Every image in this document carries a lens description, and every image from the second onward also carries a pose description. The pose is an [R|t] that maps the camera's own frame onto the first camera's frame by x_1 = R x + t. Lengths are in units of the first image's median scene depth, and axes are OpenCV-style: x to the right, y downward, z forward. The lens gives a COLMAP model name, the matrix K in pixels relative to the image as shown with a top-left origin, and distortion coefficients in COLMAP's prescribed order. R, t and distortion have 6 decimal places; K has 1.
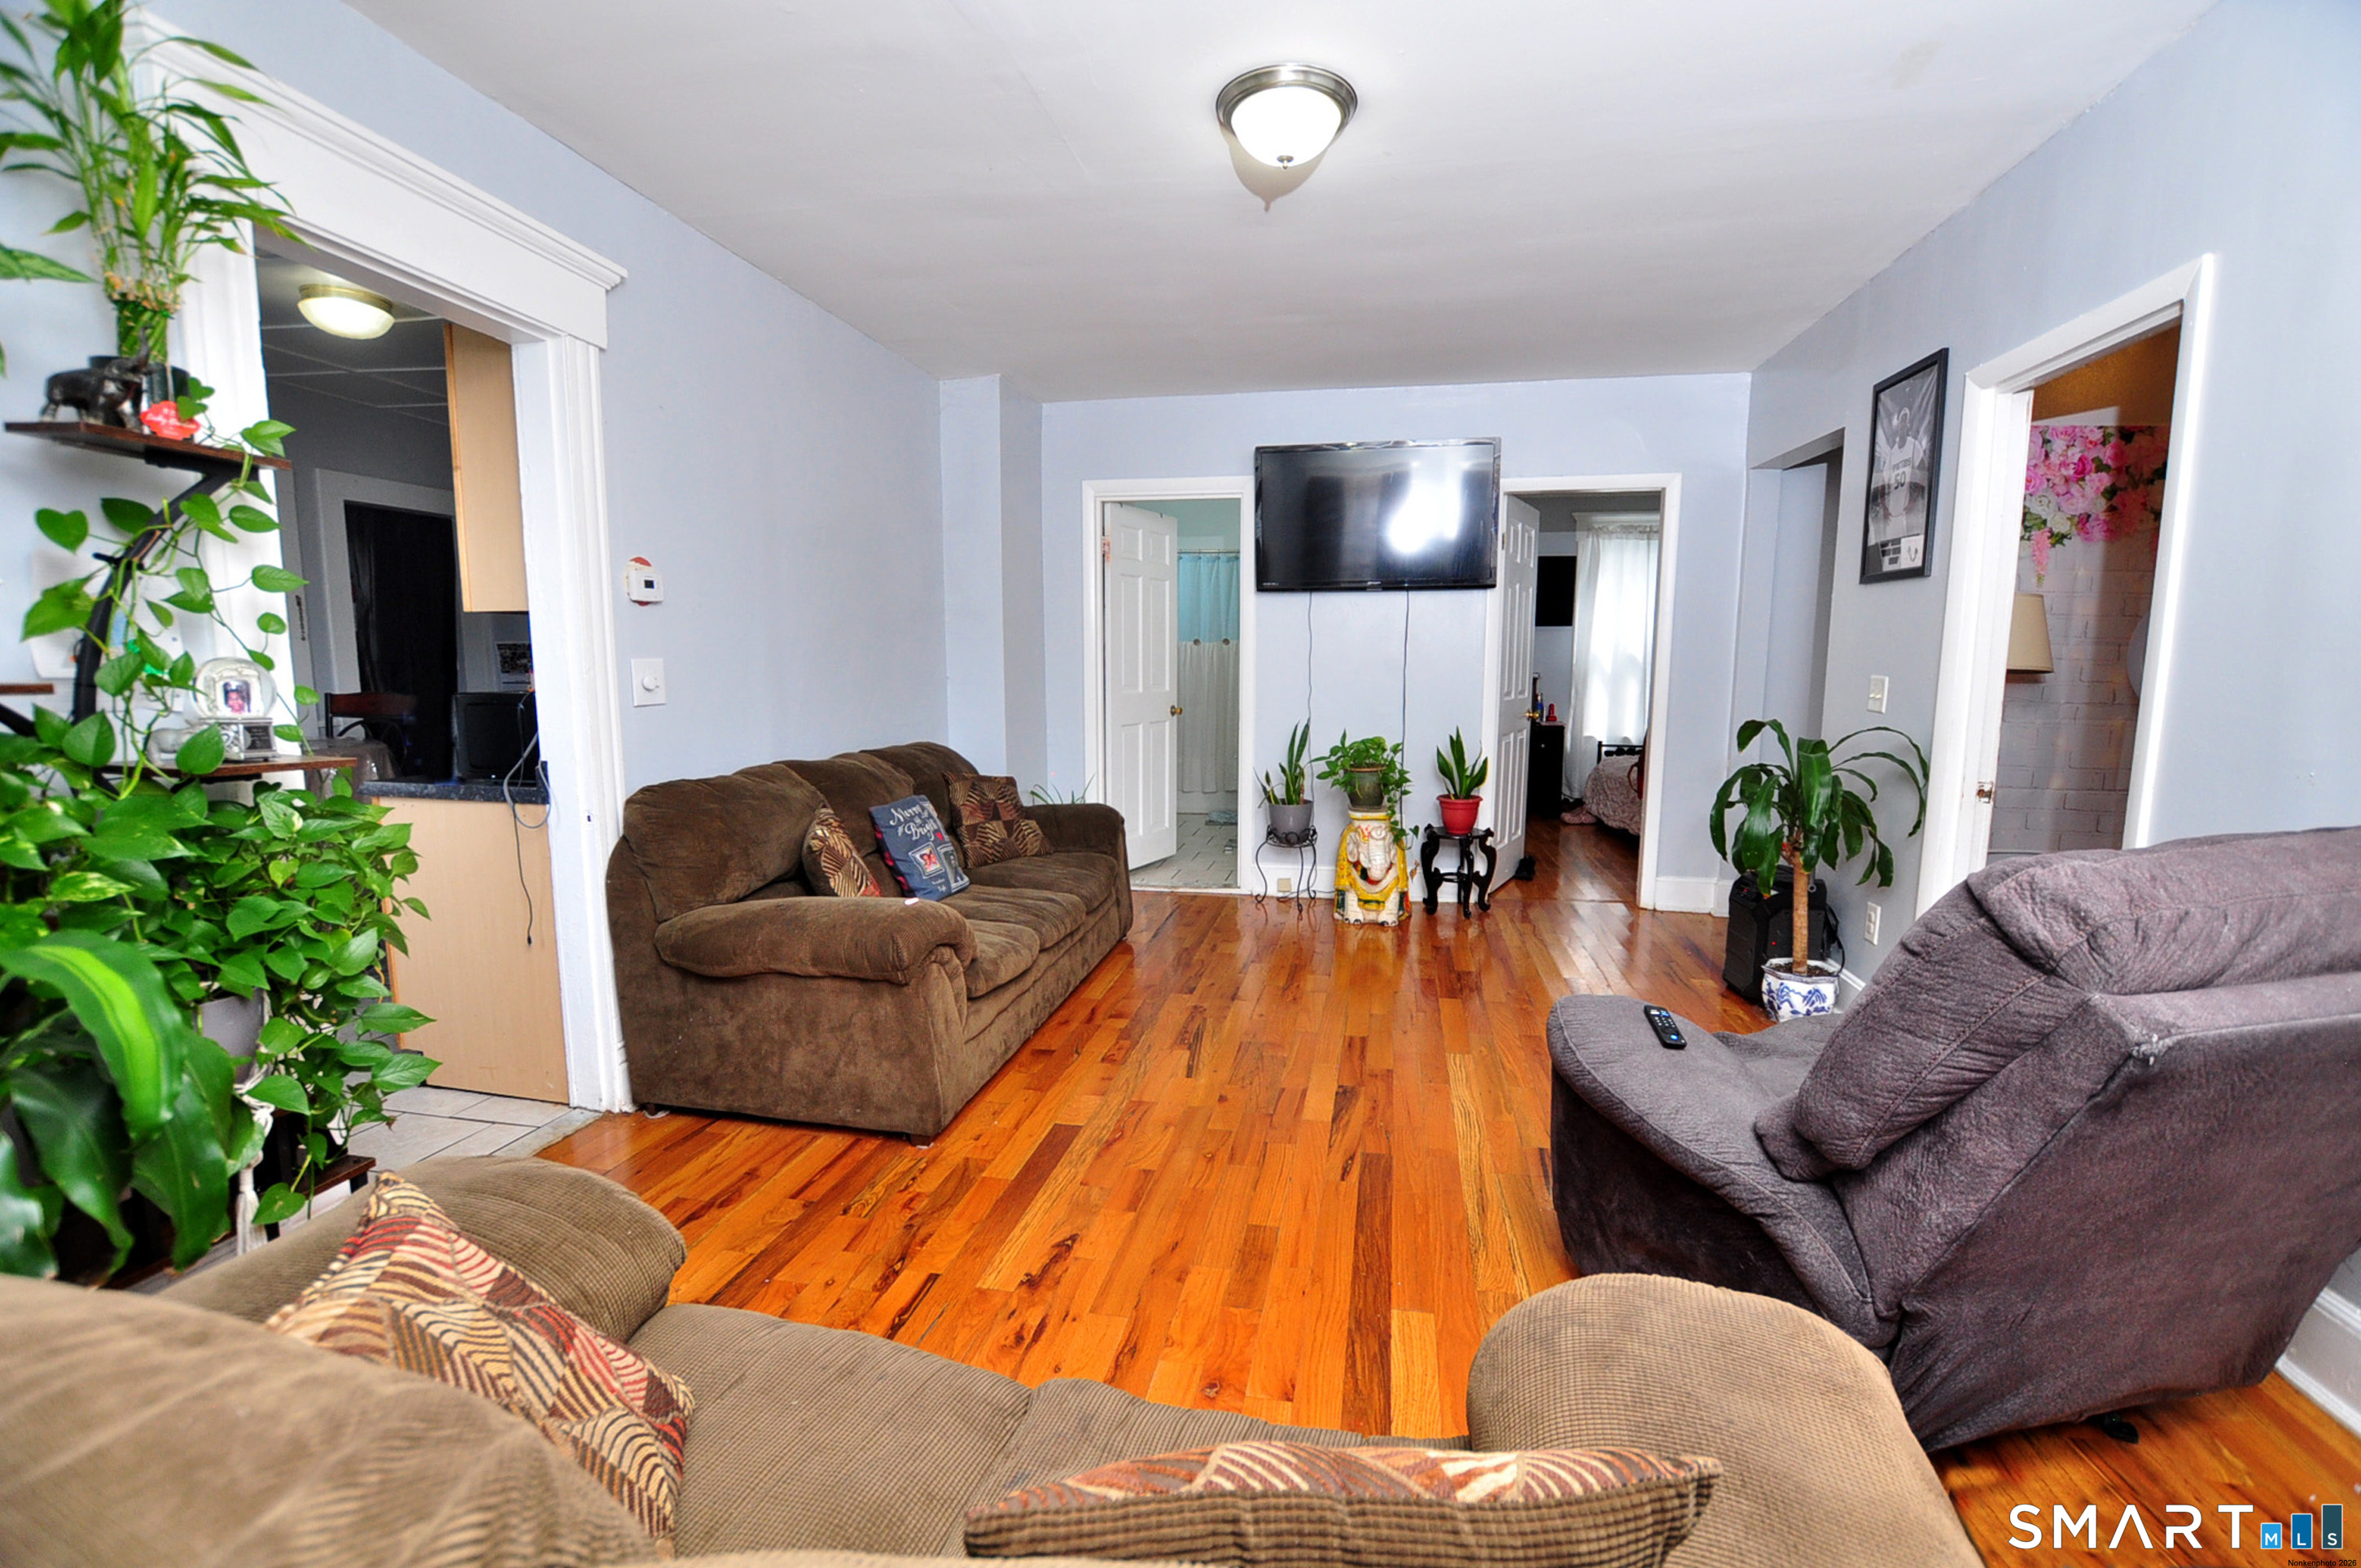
lens RADIAL K [[1032.9, 0, 1193.4], [0, 1032.9, 796.1], [0, 0, 1]] dist [-0.039022, 0.000253]
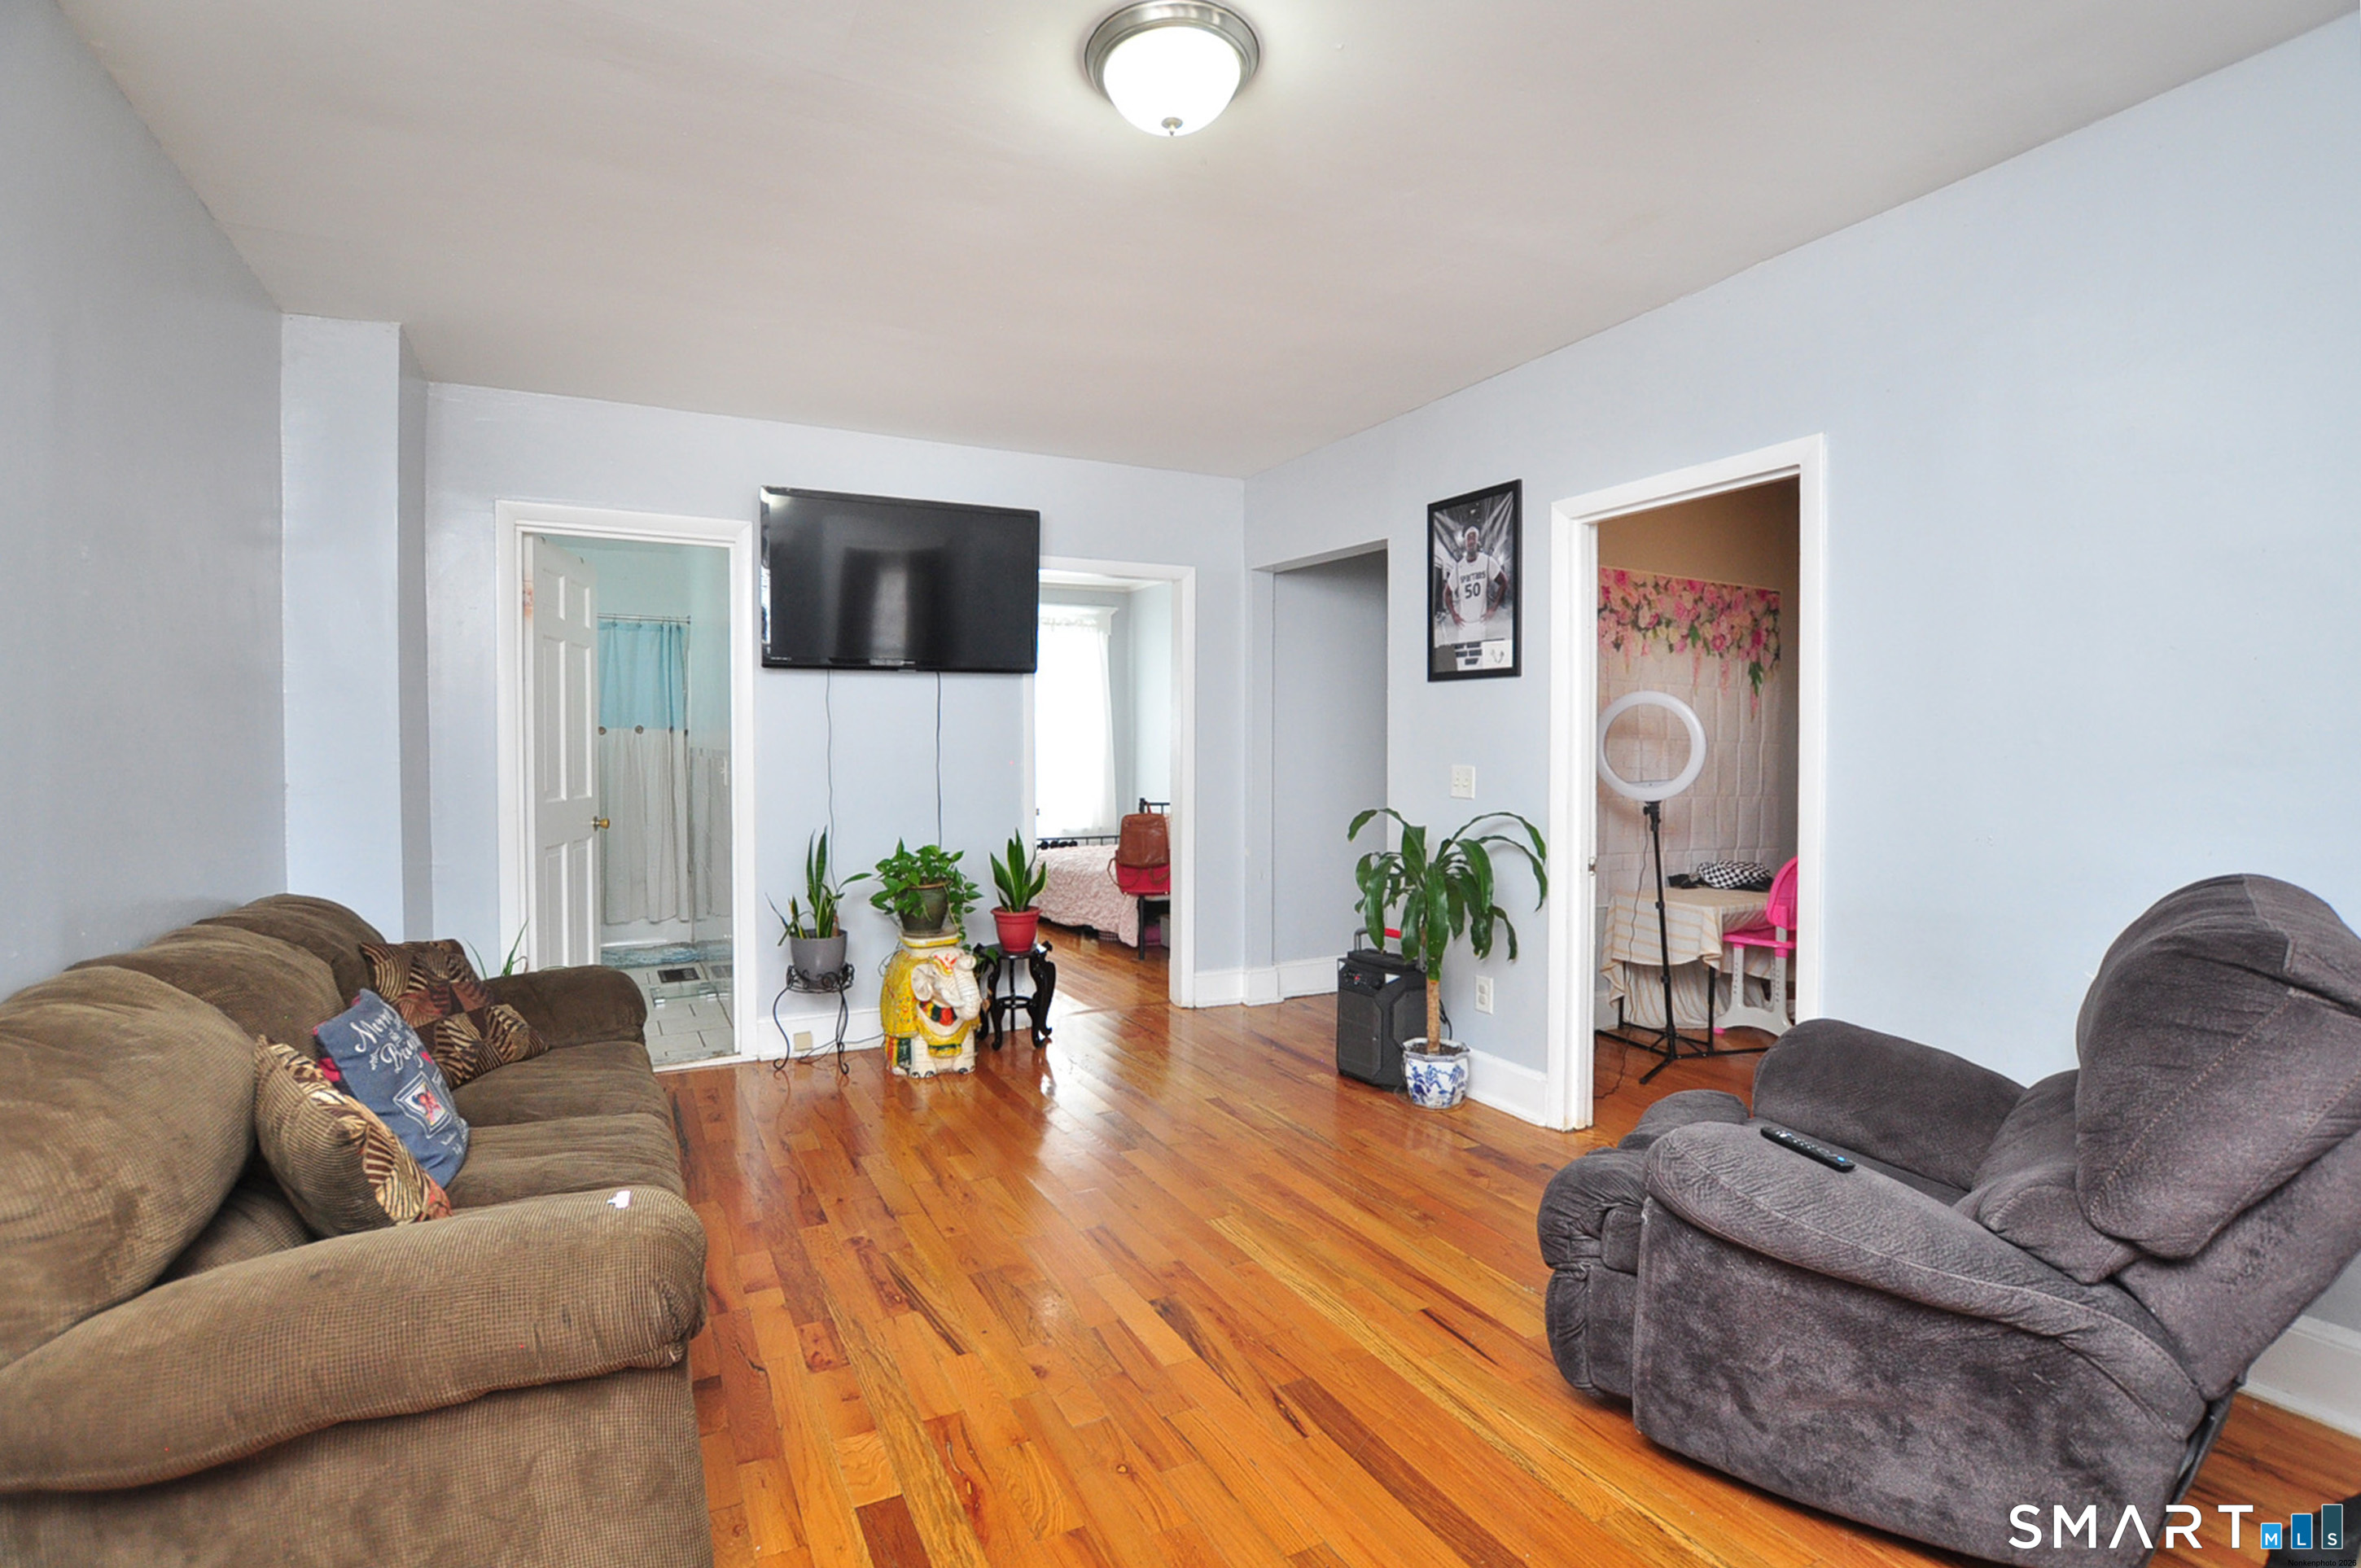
lens RADIAL K [[1092.4, 0, 1141.5], [0, 1092.4, 772.9], [0, 0, 1]] dist [-0.034630, 0.006820]
pose [[0.799230, -0.014732, 0.600844, -0.272429], [0.080153, 0.993382, -0.082262, -0.036877], [-0.595656, 0.113906, 0.795122, 0.244547]]
